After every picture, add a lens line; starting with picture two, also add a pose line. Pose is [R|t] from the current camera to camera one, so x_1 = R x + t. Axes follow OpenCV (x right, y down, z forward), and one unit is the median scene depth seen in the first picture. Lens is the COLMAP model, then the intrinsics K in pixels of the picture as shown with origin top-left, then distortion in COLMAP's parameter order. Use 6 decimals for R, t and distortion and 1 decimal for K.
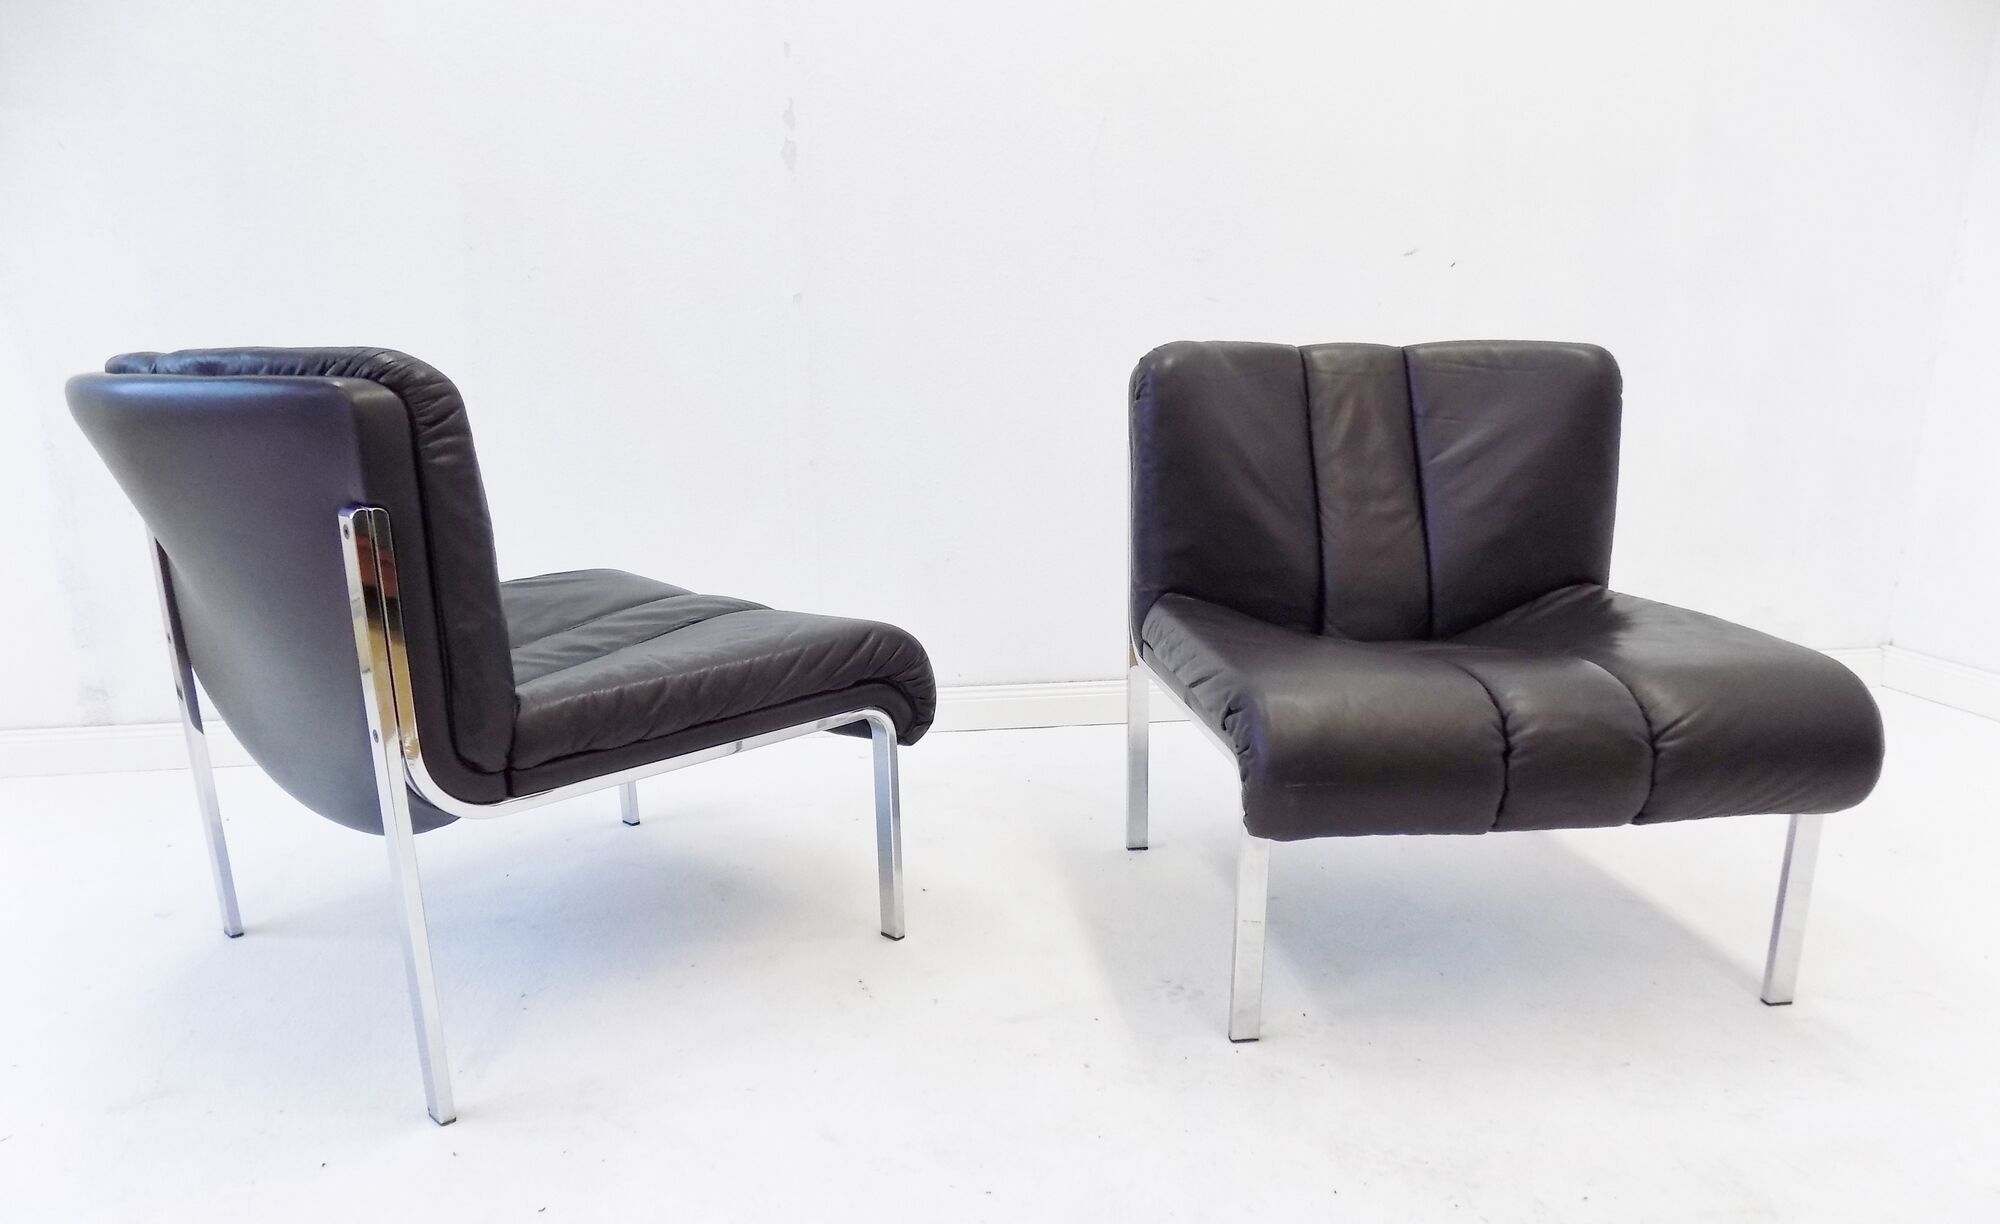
lens RADIAL K [[1313.9, 0, 1032.9], [0, 1313.9, 665.1], [0, 0, 1]] dist [-0.002857, 0.002840]
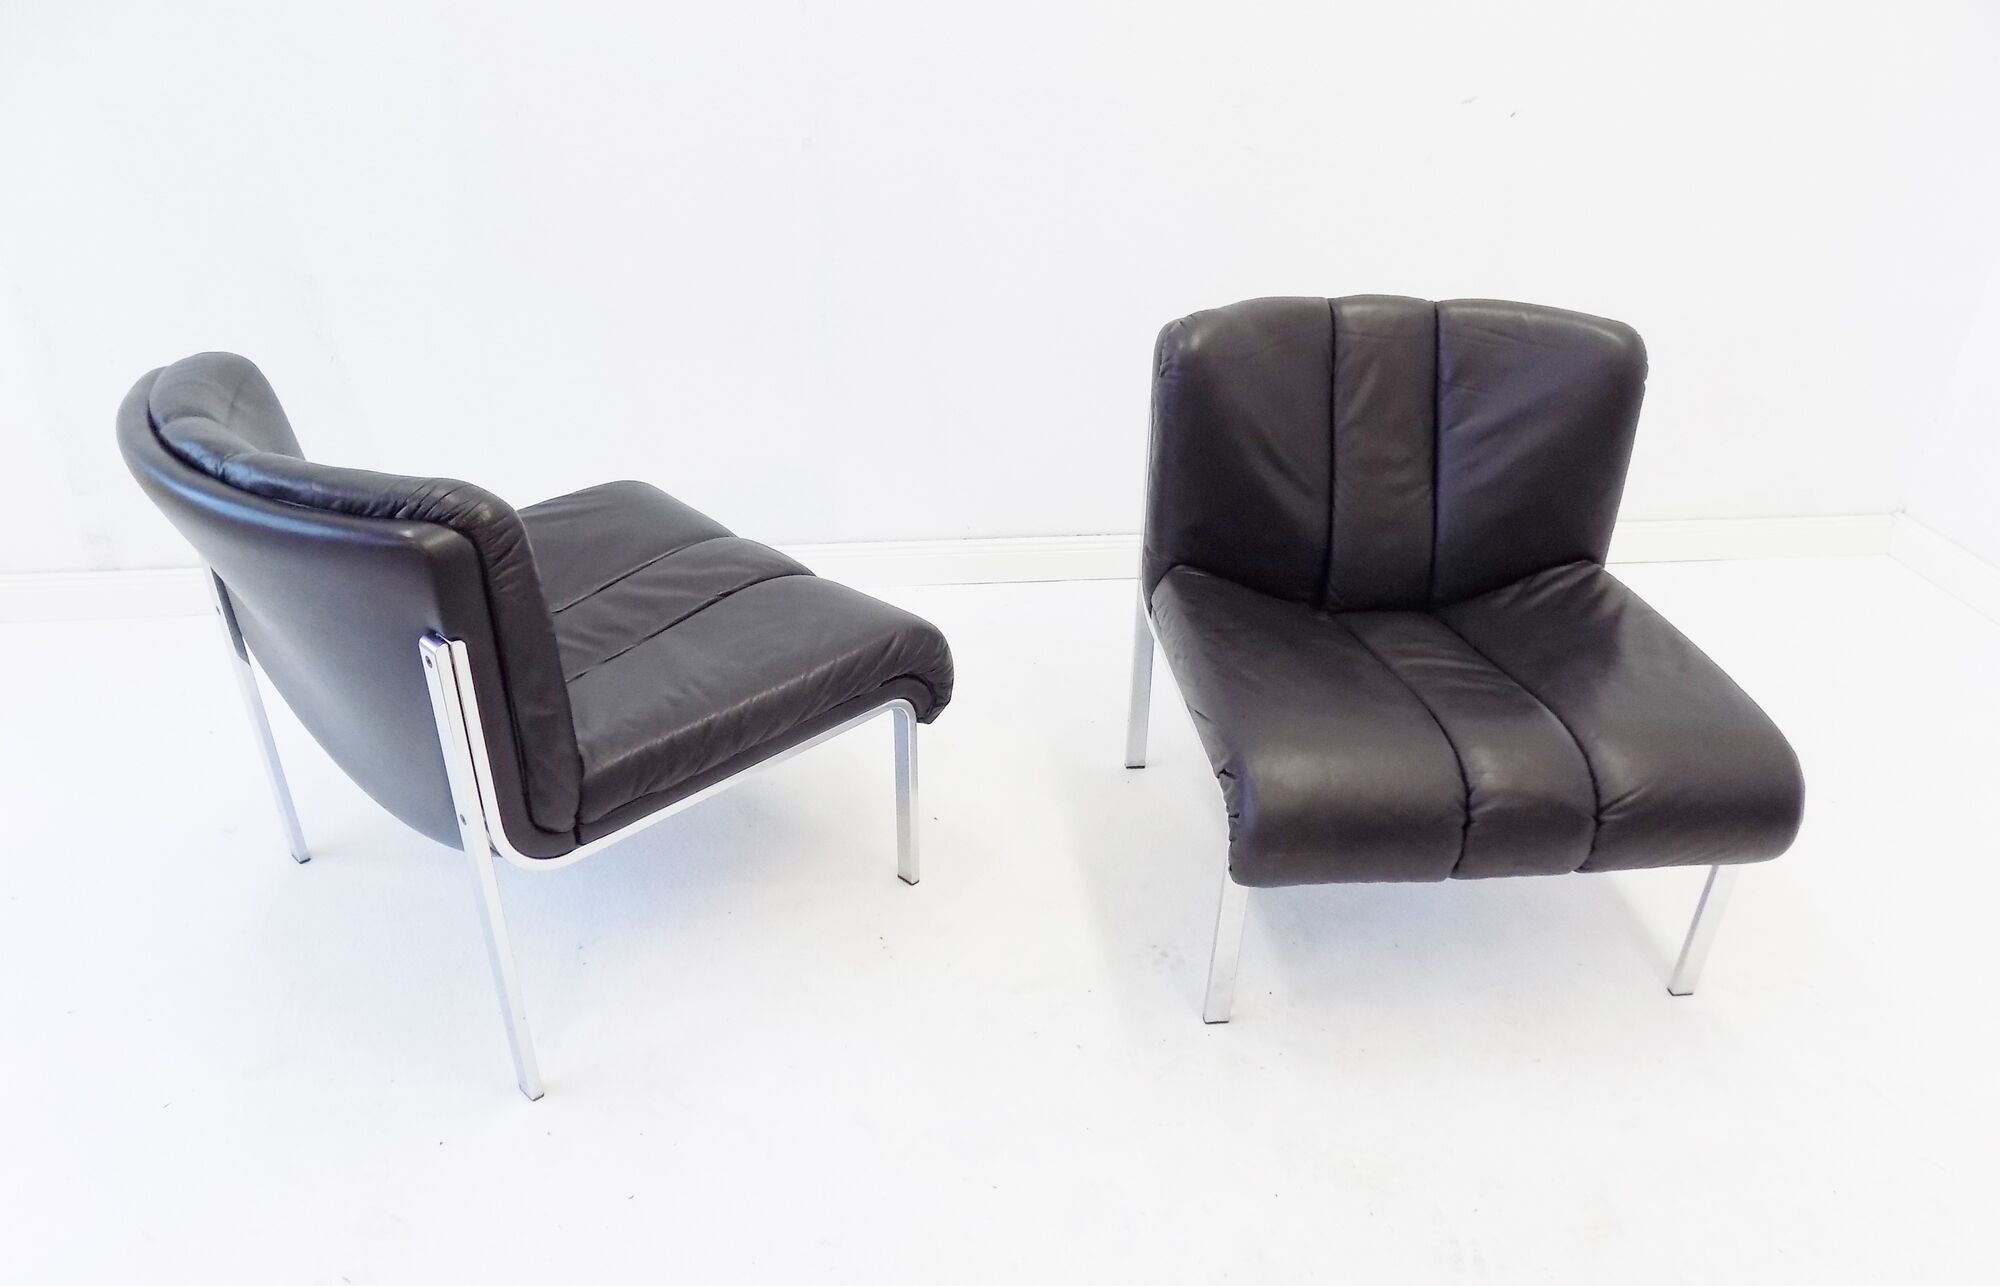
lens RADIAL K [[1419.1, 0, 1055.3], [0, 1419.1, 651.4], [0, 0, 1]] dist [-0.001281, -0.000854]
pose [[0.998953, 0.038638, 0.024483, -0.021002], [-0.043777, 0.962754, 0.266810, -0.312559], [-0.013262, -0.267602, 0.963438, -0.101360]]
